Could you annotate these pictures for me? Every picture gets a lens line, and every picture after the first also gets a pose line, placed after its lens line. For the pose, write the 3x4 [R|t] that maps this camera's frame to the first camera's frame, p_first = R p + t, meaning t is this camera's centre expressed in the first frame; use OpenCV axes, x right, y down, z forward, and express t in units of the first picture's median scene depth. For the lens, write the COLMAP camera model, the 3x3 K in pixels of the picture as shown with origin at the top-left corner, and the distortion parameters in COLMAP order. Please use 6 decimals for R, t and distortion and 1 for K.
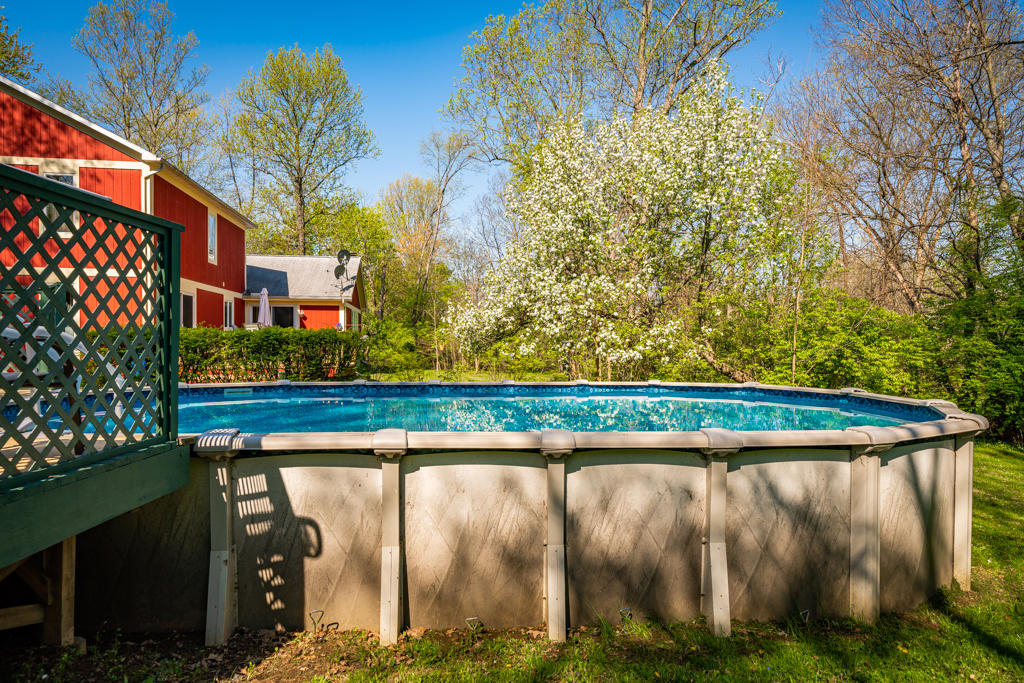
lens RADIAL K [[600.5, 0, 512.0], [0, 600.5, 341.5], [0, 0, 1]] dist [0.003198, 0.001463]
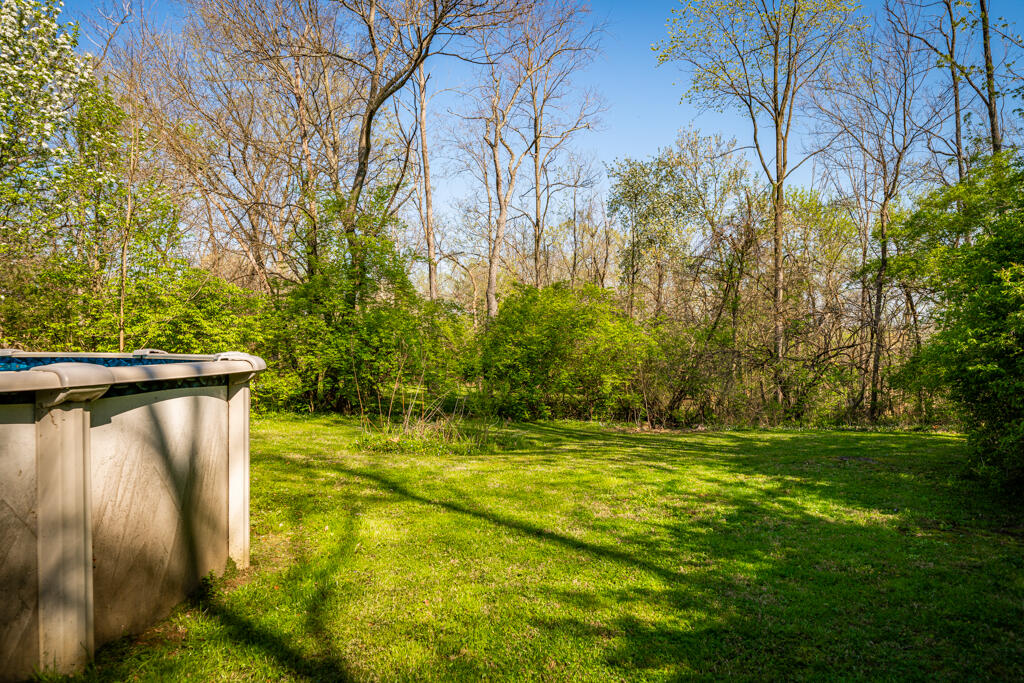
lens RADIAL K [[600.5, 0, 512.0], [0, 600.5, 341.5], [0, 0, 1]] dist [0.003198, 0.001463]
pose [[0.591366, -0.005154, 0.806386, 0.306861], [0.008785, 0.999961, -0.000051, 0.104731], [-0.806355, 0.007114, 0.591389, 0.210202]]
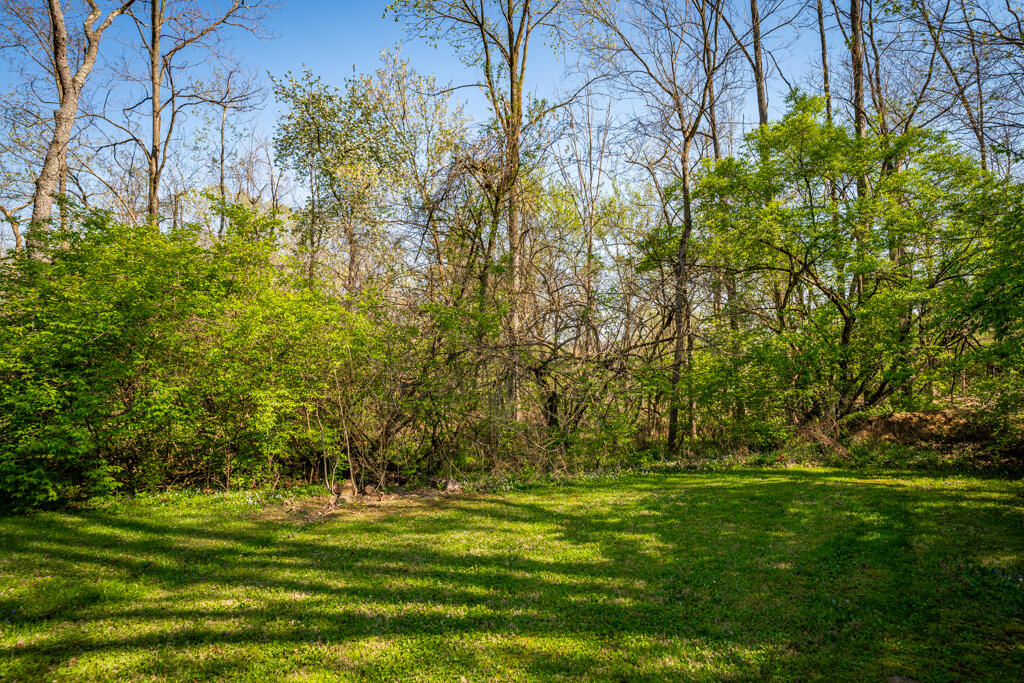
lens RADIAL K [[571.8, 0, 514.4], [0, 571.8, 361.4], [0, 0, 1]] dist [-0.000258, 0.000069]
pose [[0.081805, 0.000211, 0.996648, 1.122545], [0.000733, 1.000000, -0.000272, 0.163933], [-0.996648, 0.000753, 0.081805, 0.615719]]
